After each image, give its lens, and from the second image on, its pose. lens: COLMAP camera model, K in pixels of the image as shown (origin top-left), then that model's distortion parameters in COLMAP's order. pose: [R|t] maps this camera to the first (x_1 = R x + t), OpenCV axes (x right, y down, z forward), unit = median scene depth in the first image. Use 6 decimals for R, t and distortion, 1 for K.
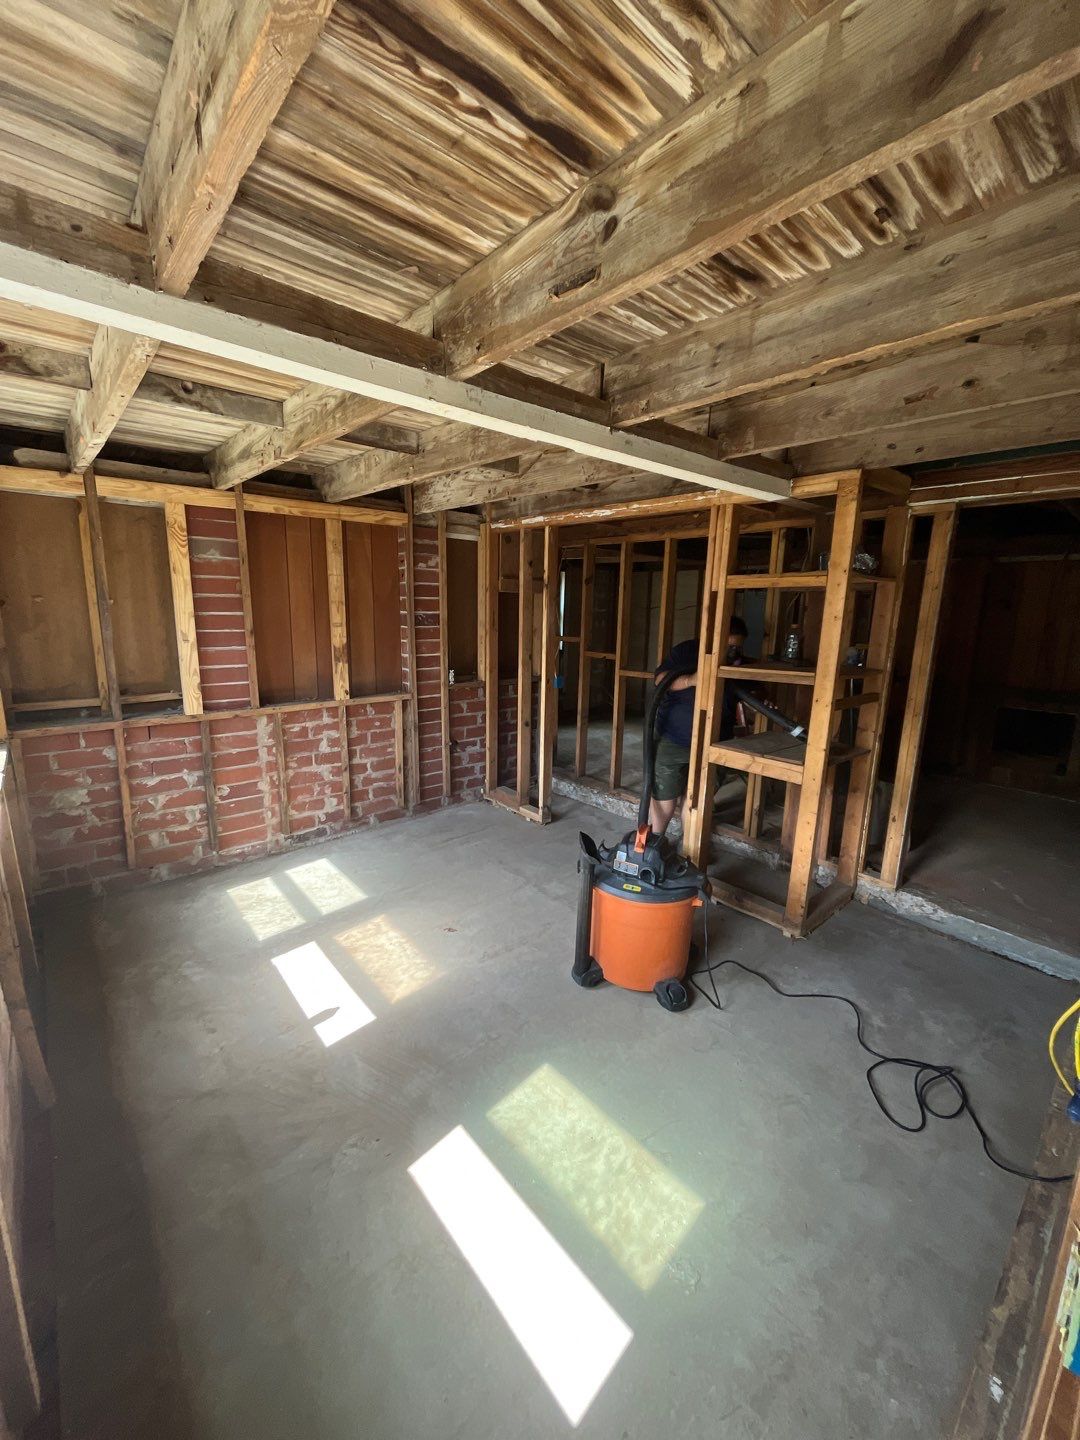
lens RADIAL K [[582.0, 0, 538.5], [0, 582.0, 720.8], [0, 0, 1]] dist [-0.003077, -0.000053]
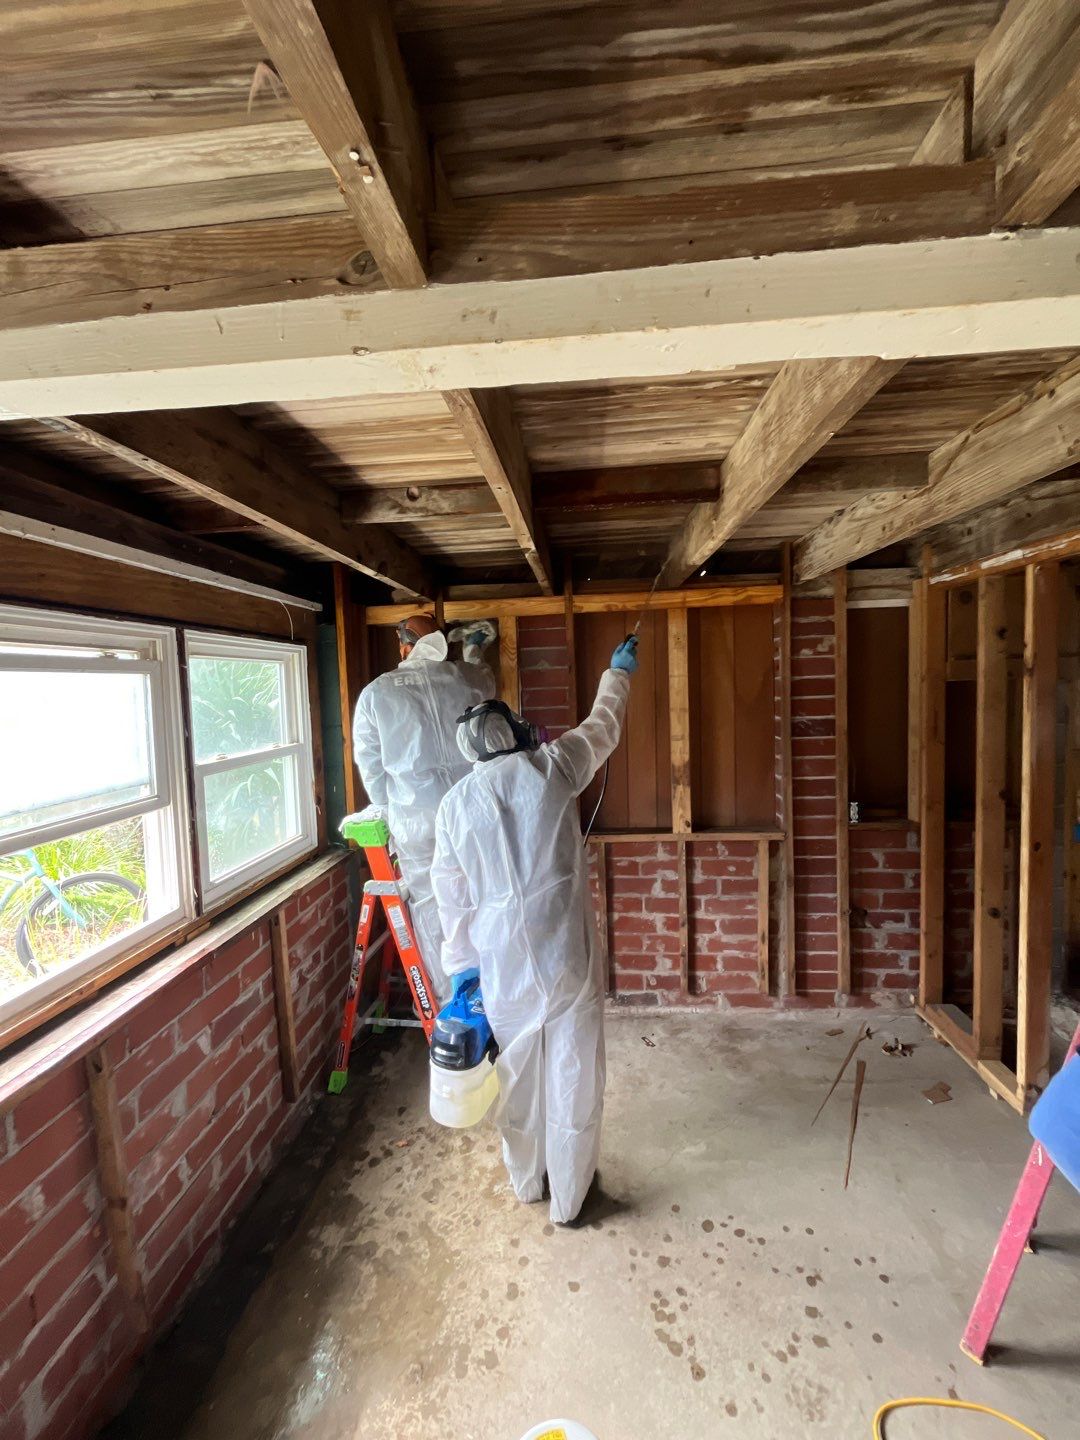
lens RADIAL K [[582.0, 0, 537.3], [0, 582.0, 720.2], [0, 0, 1]] dist [-0.003077, -0.000053]
pose [[0.697326, -0.002216, -0.716751, 0.077992], [-0.094856, 0.990914, -0.095349, -0.086986], [0.710450, 0.134478, 0.690780, 0.291073]]
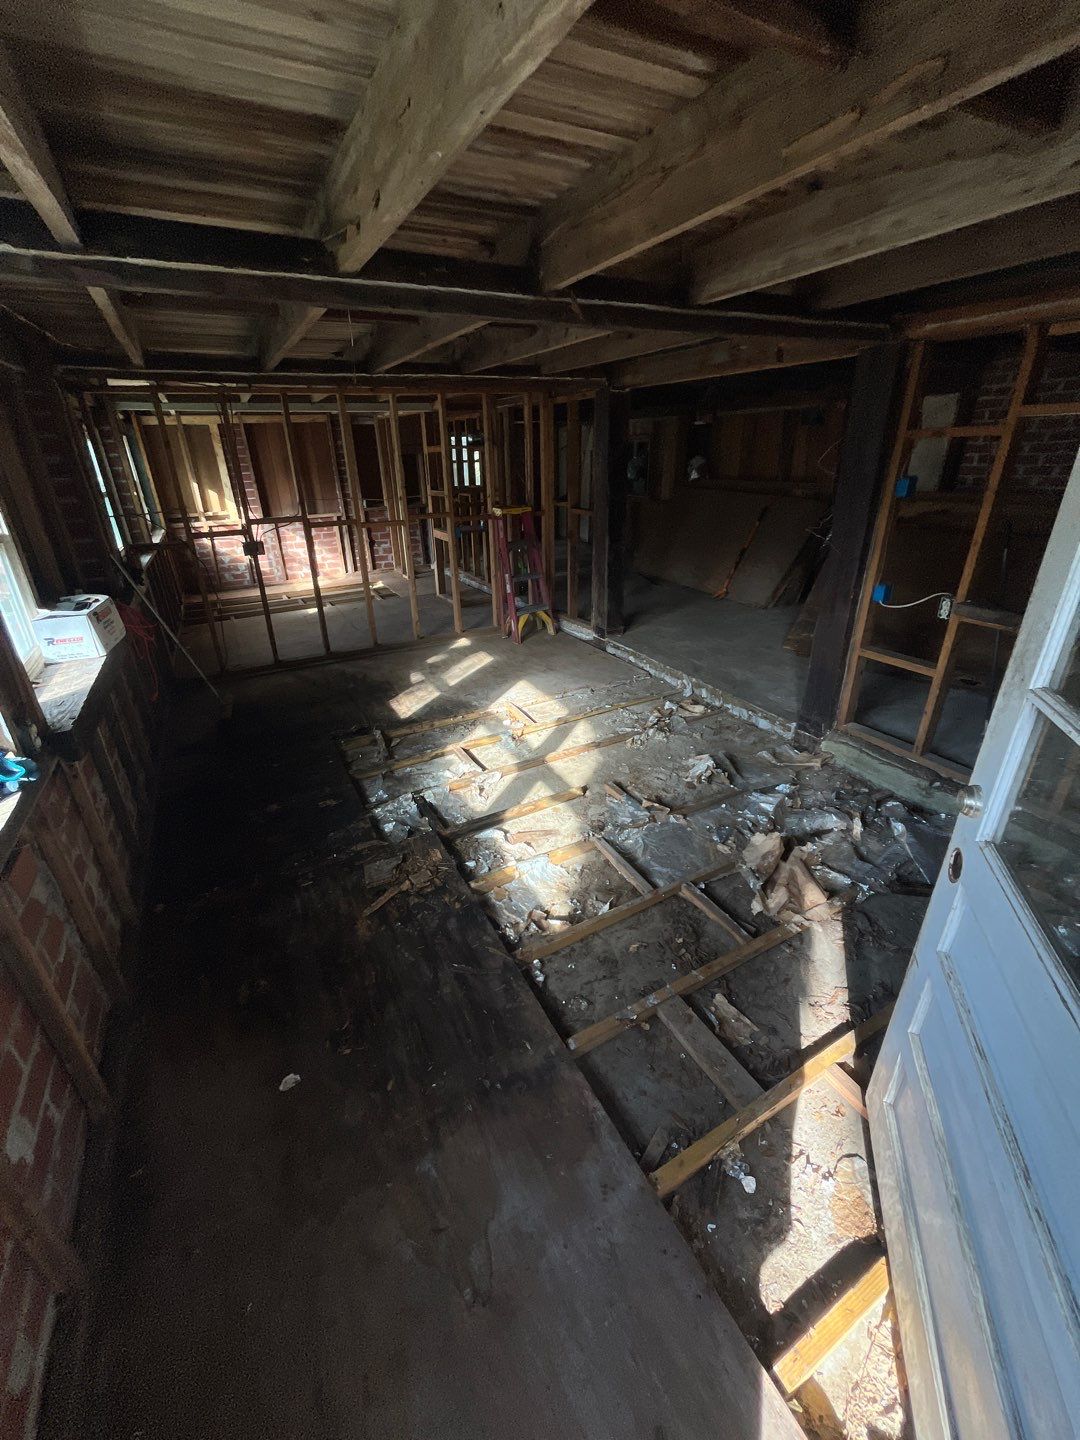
lens RADIAL K [[582.0, 0, 550.1], [0, 582.0, 721.6], [0, 0, 1]] dist [-0.003077, -0.000053]
pose [[0.978122, 0.050708, -0.201759, 0.922587], [-0.000479, 0.970384, 0.241567, 0.164768], [0.208033, -0.236186, 0.949178, -0.909243]]
